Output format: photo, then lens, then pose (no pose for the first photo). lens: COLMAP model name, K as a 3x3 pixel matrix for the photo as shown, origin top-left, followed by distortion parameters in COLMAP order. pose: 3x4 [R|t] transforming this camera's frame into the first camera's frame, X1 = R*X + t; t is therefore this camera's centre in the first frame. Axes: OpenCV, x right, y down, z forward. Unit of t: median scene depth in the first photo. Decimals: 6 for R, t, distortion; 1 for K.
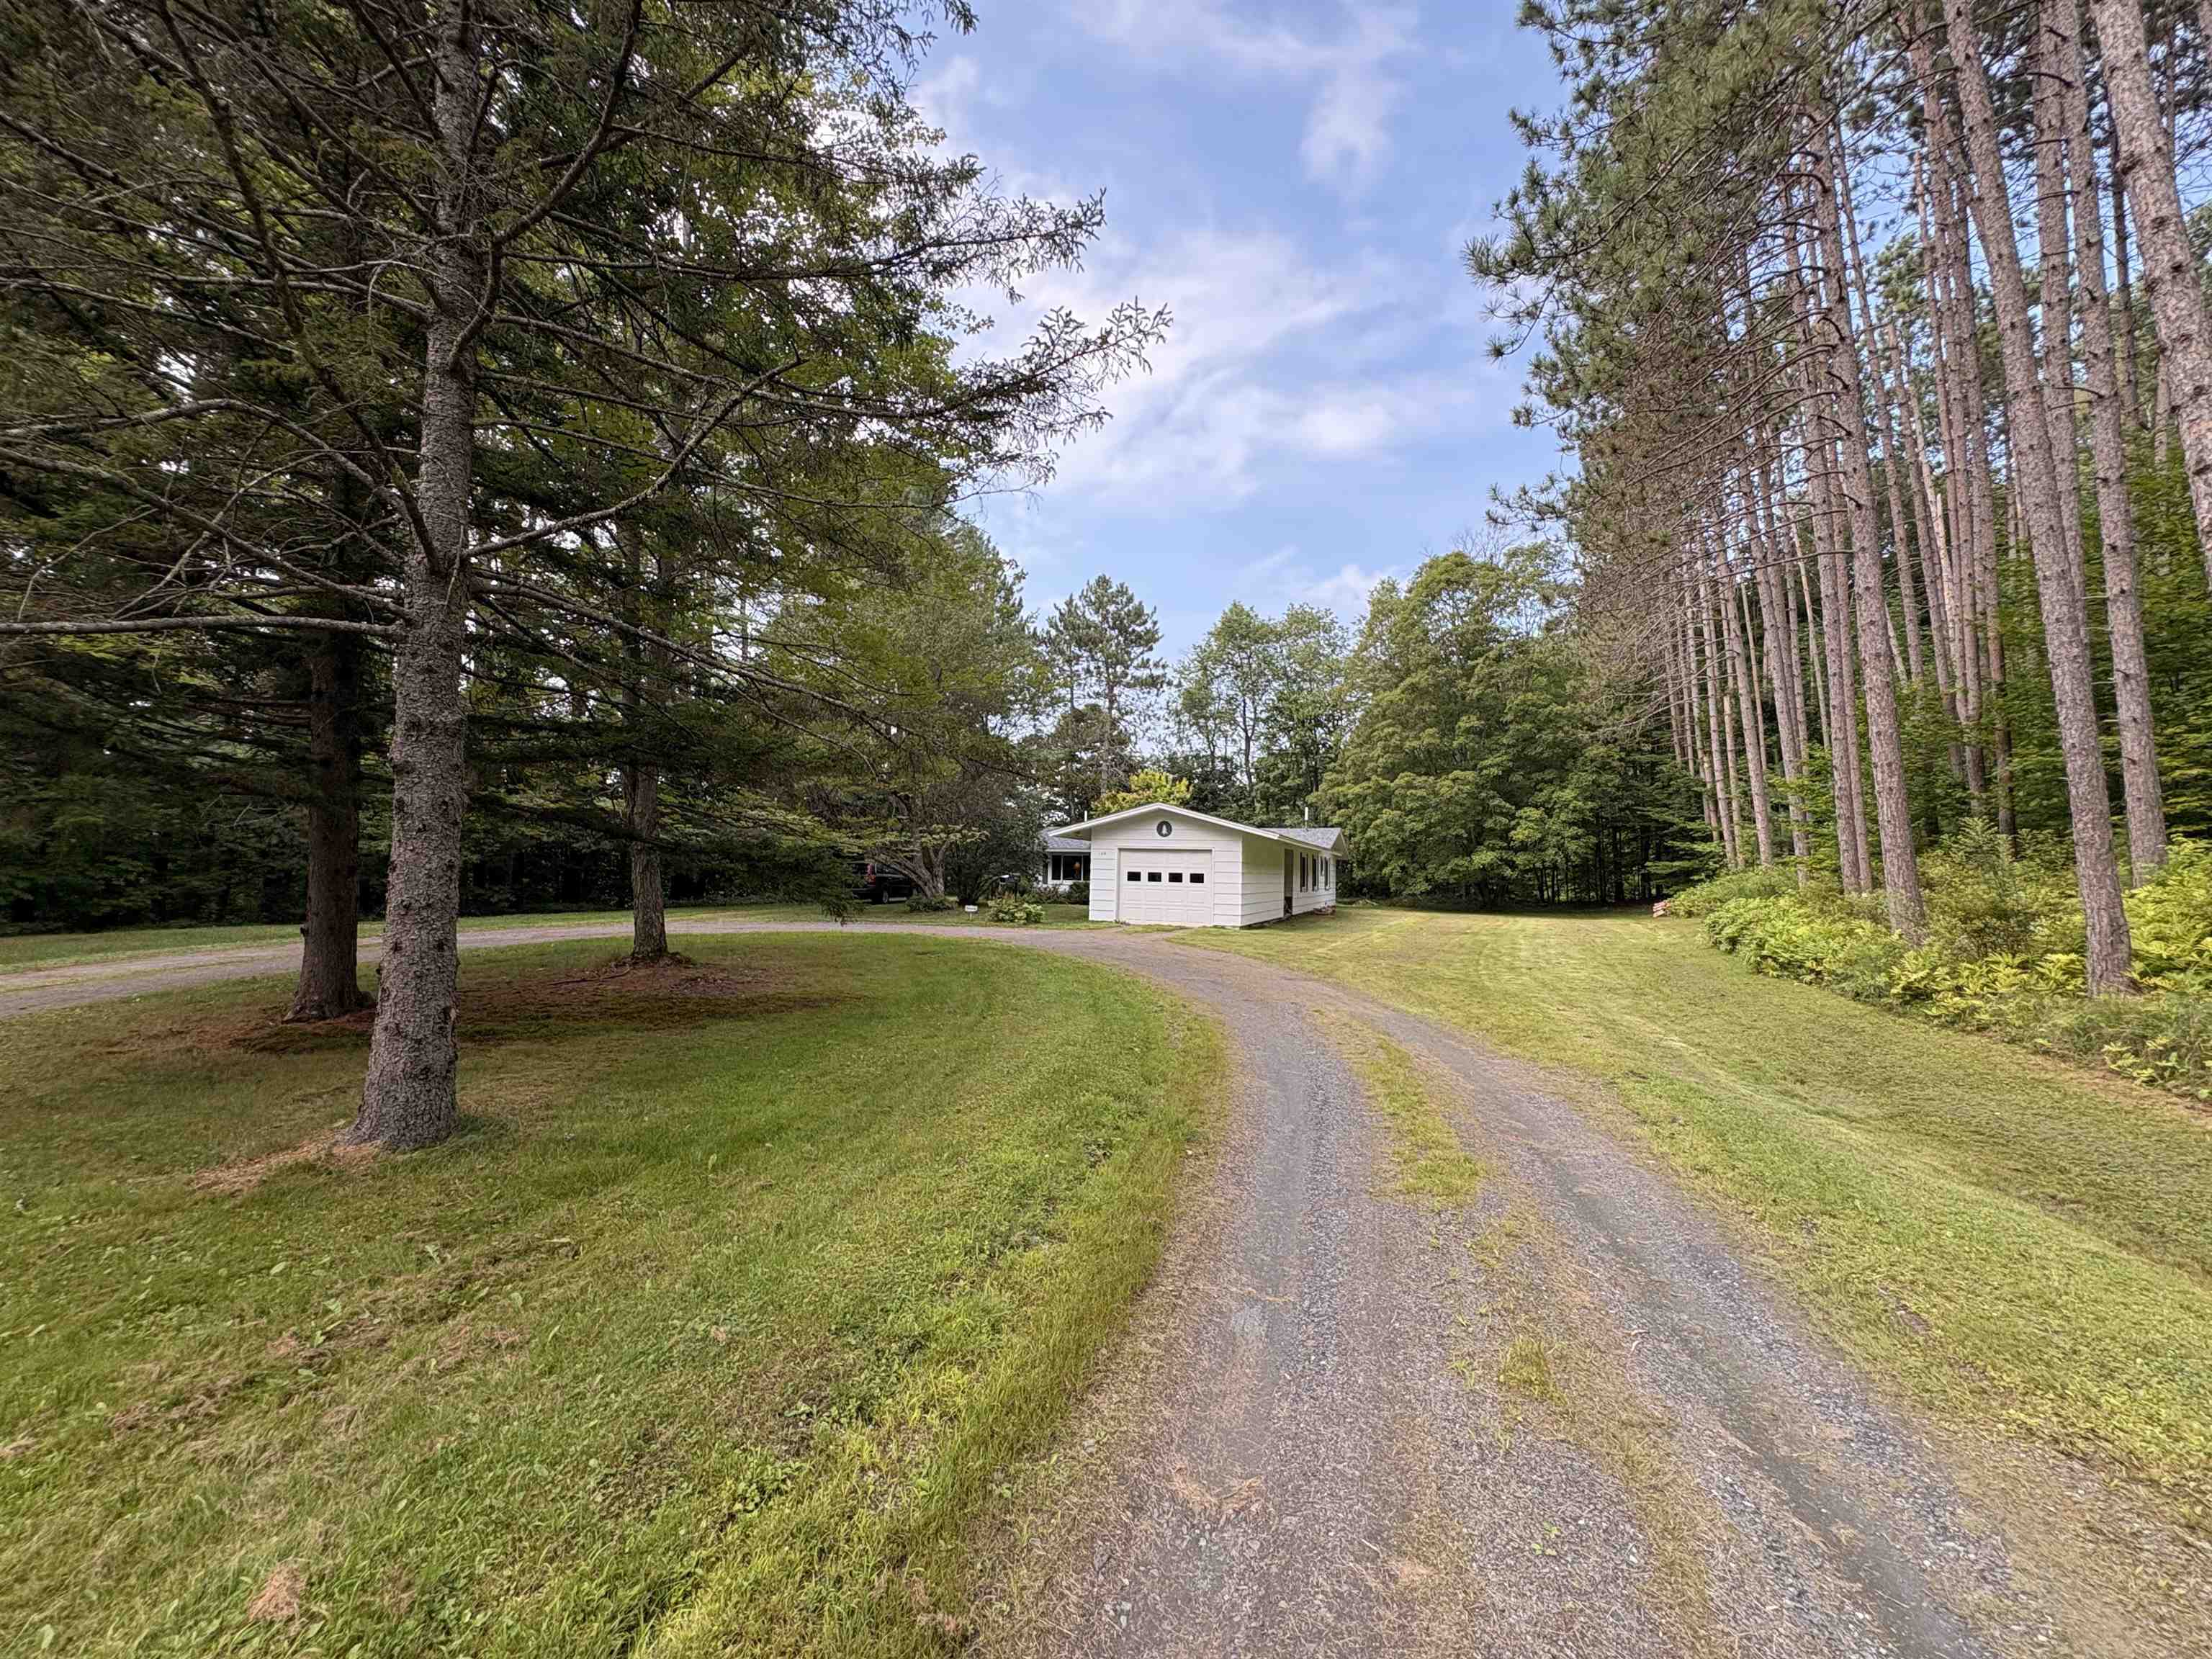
lens RADIAL K [[864.3, 0, 1111.4], [0, 864.3, 825.4], [0, 0, 1]] dist [-0.001397, -0.000009]
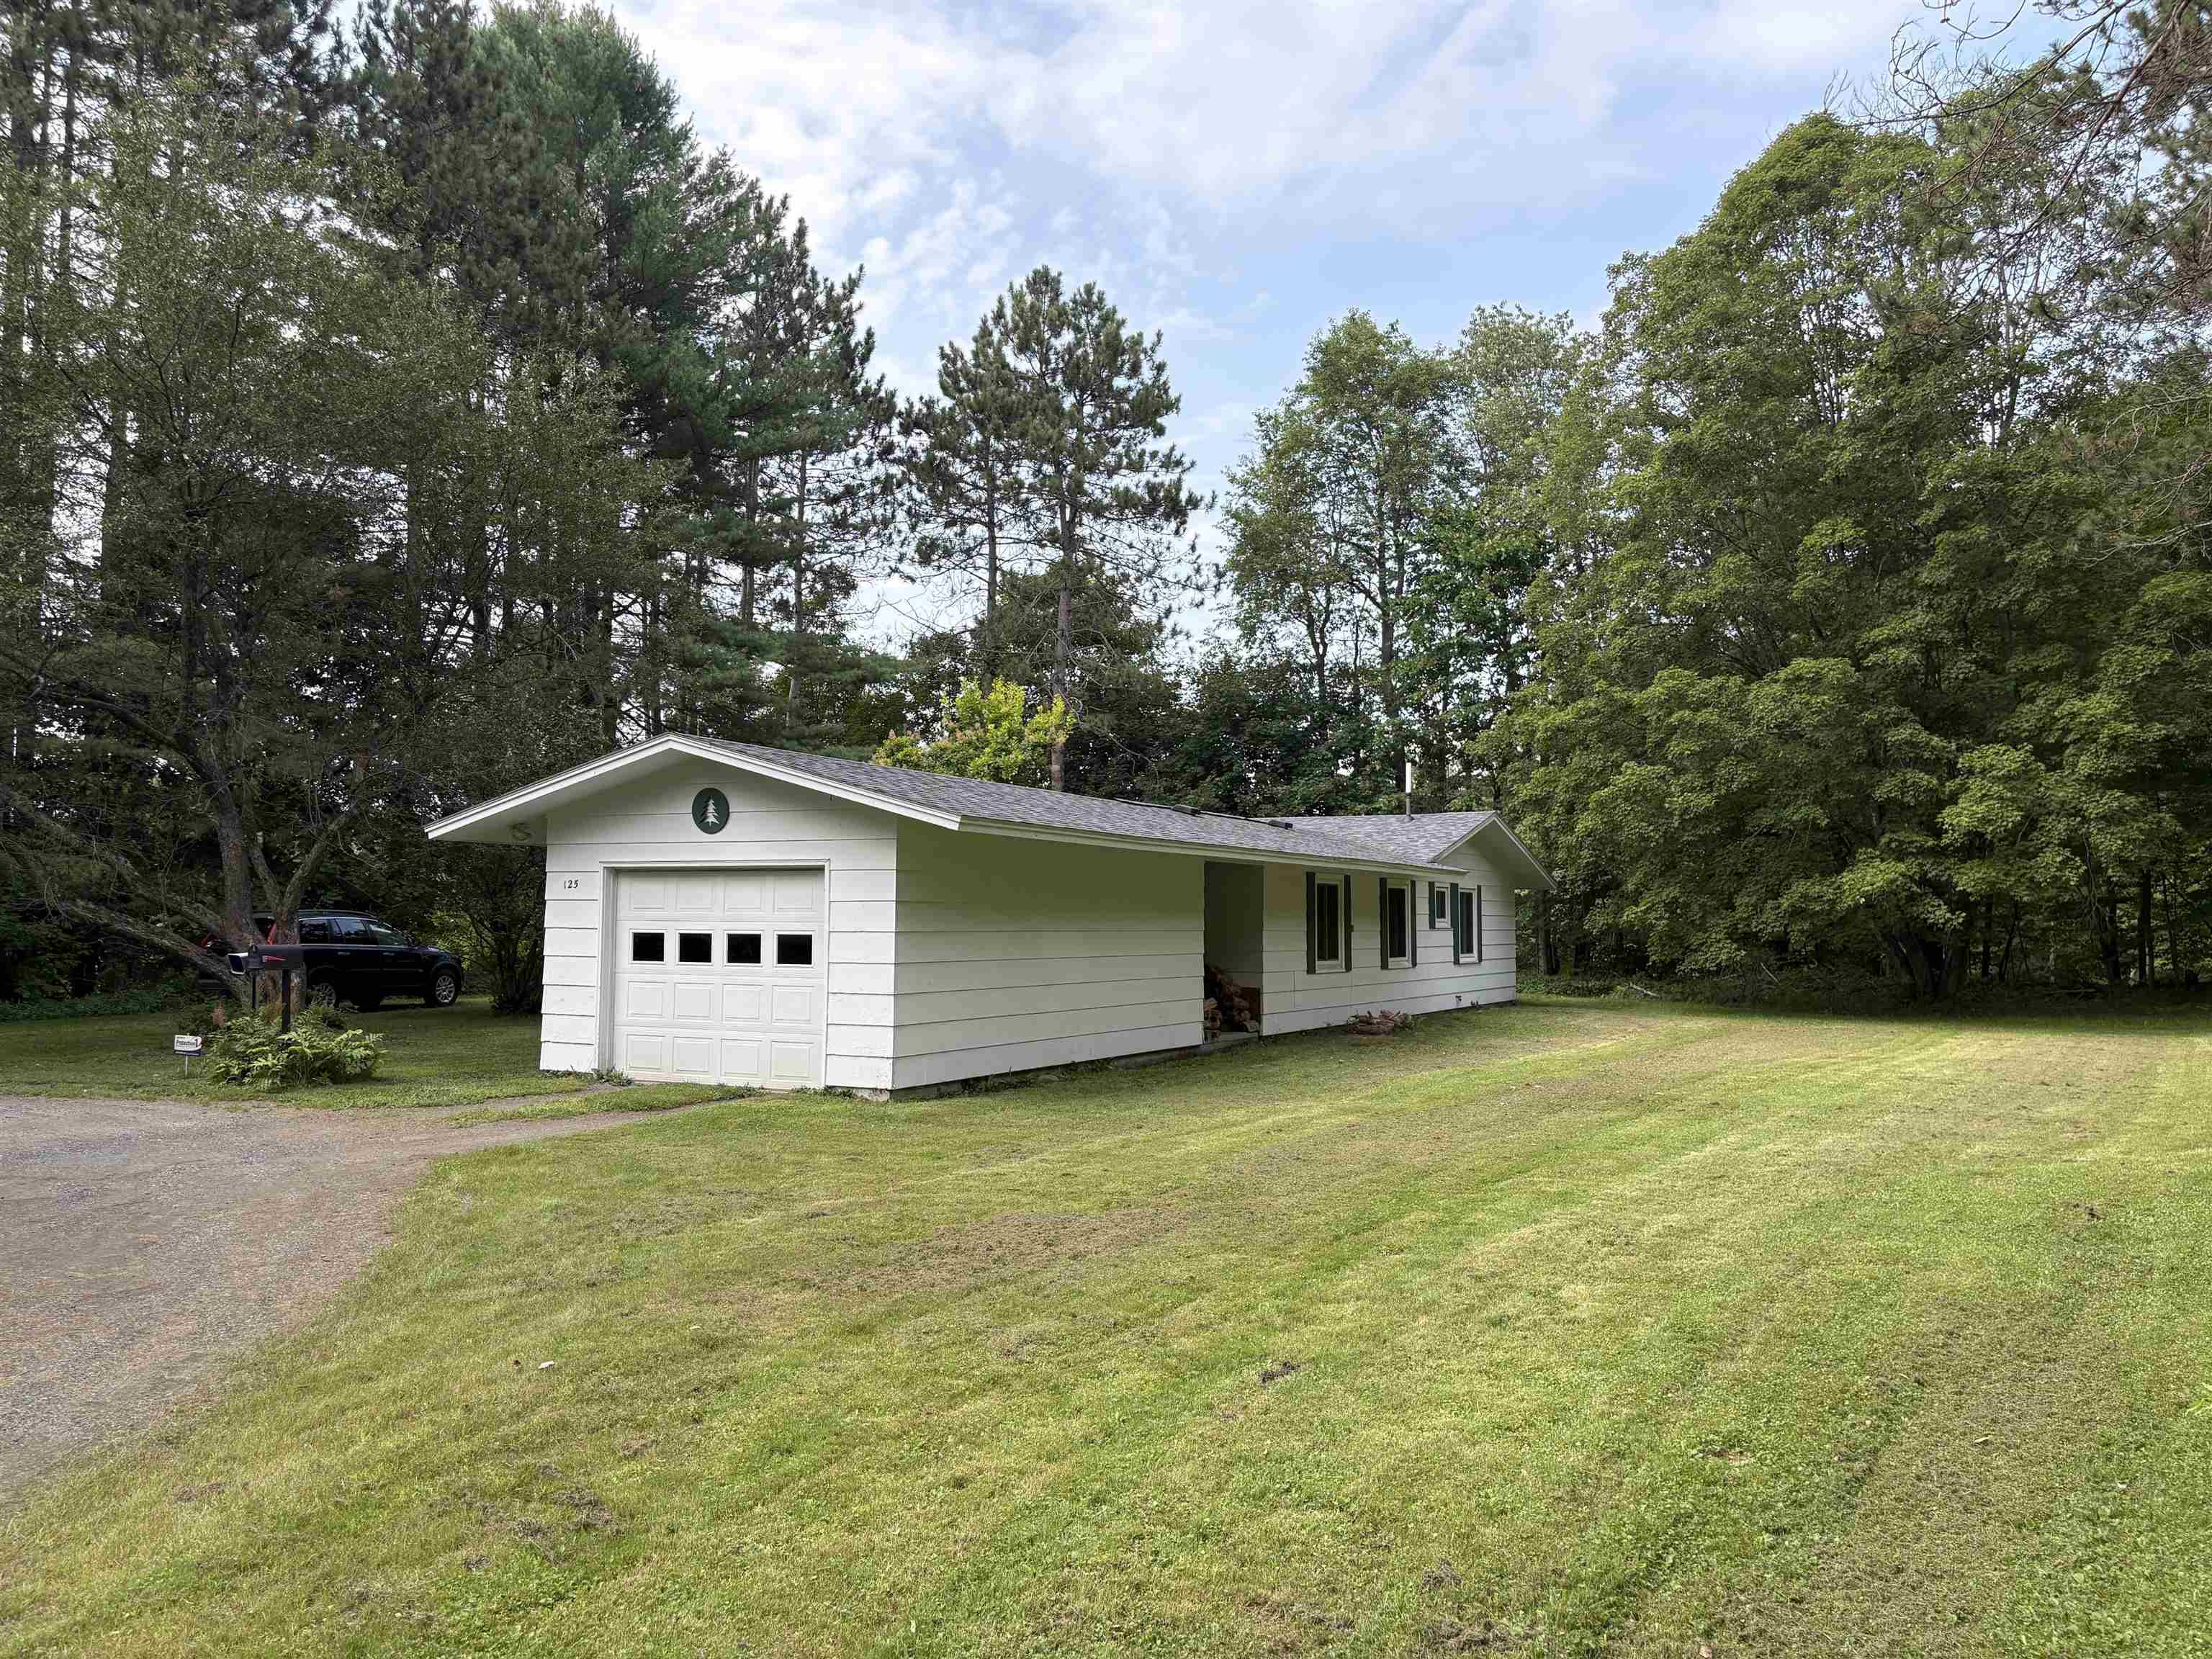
lens RADIAL K [[1634.9, 0, 1125.2], [0, 1634.9, 842.7], [0, 0, 1]] dist [0.039732, -0.006773]
pose [[0.992001, -0.022664, -0.124180, 0.189712], [0.023265, 0.999724, 0.003395, 0.011555], [0.124069, -0.006257, 0.992254, 0.220234]]
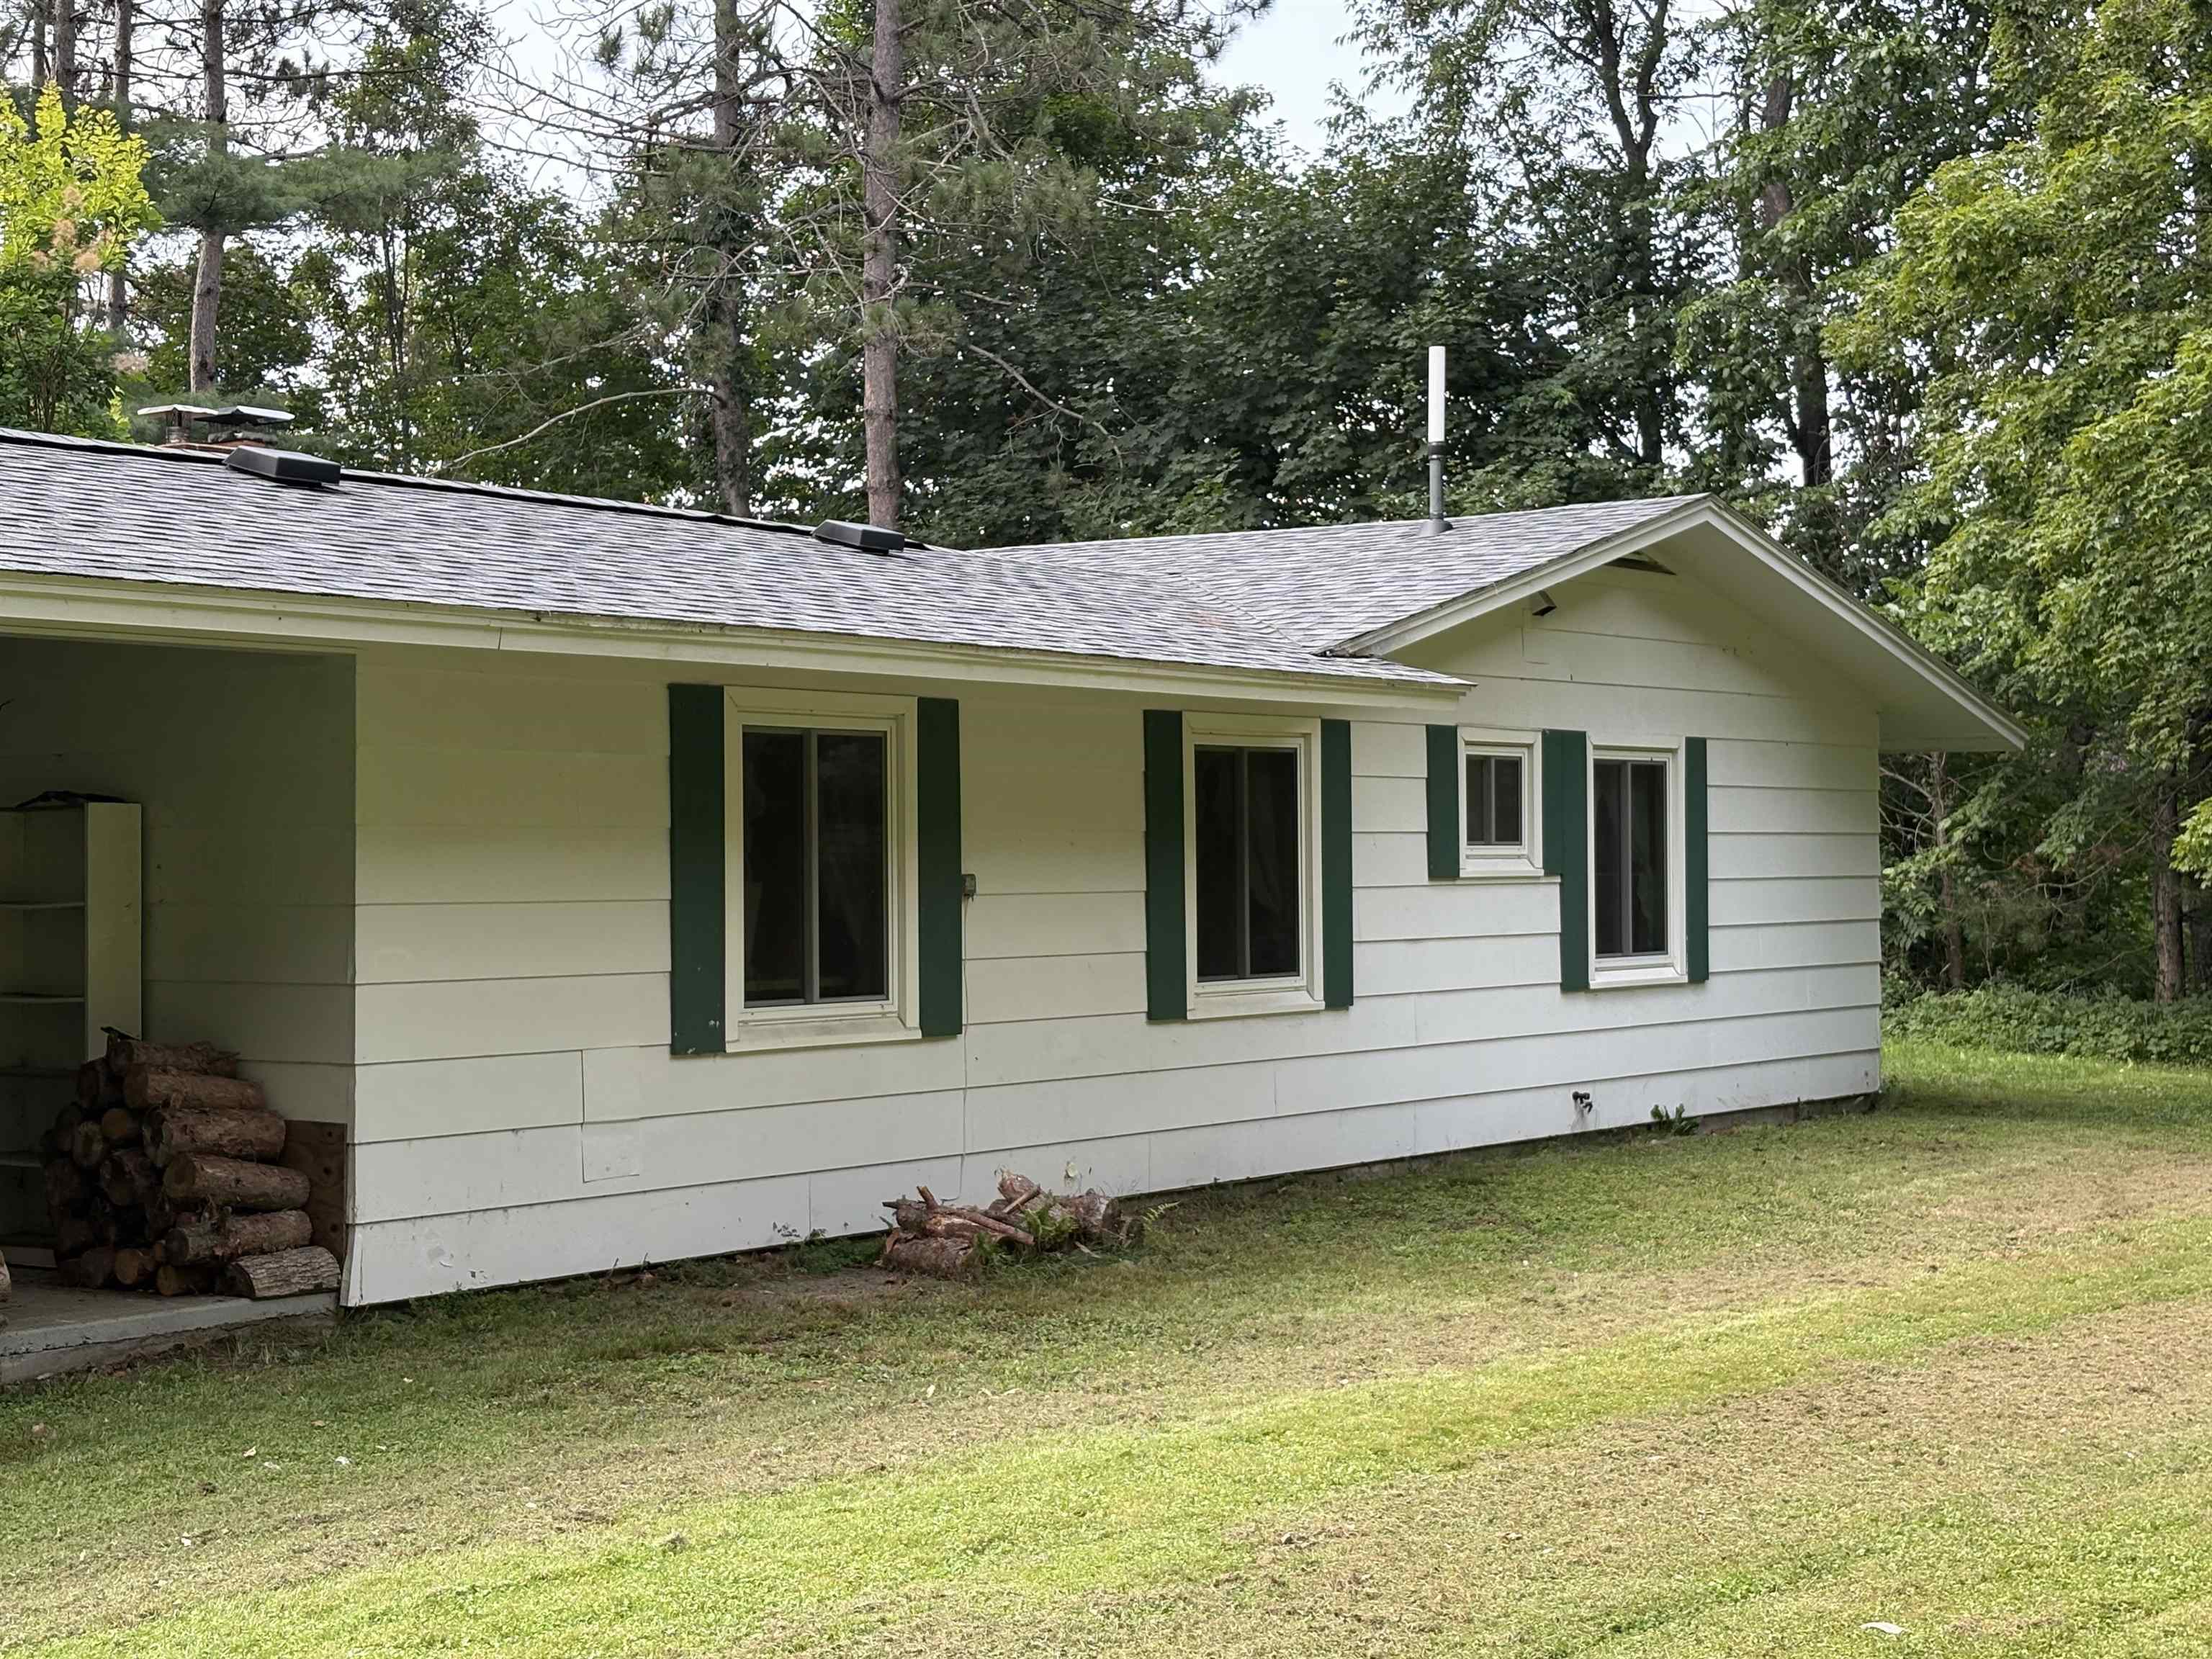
lens RADIAL K [[3393.3, 0, 1121.8], [0, 3393.3, 821.7], [0, 0, 1]] dist [0.117005, 0.000000]
pose [[0.963852, -0.029058, -0.264848, 0.315136], [0.040413, 0.998478, 0.037523, 0.028850], [0.263355, -0.046870, 0.963560, 0.509493]]
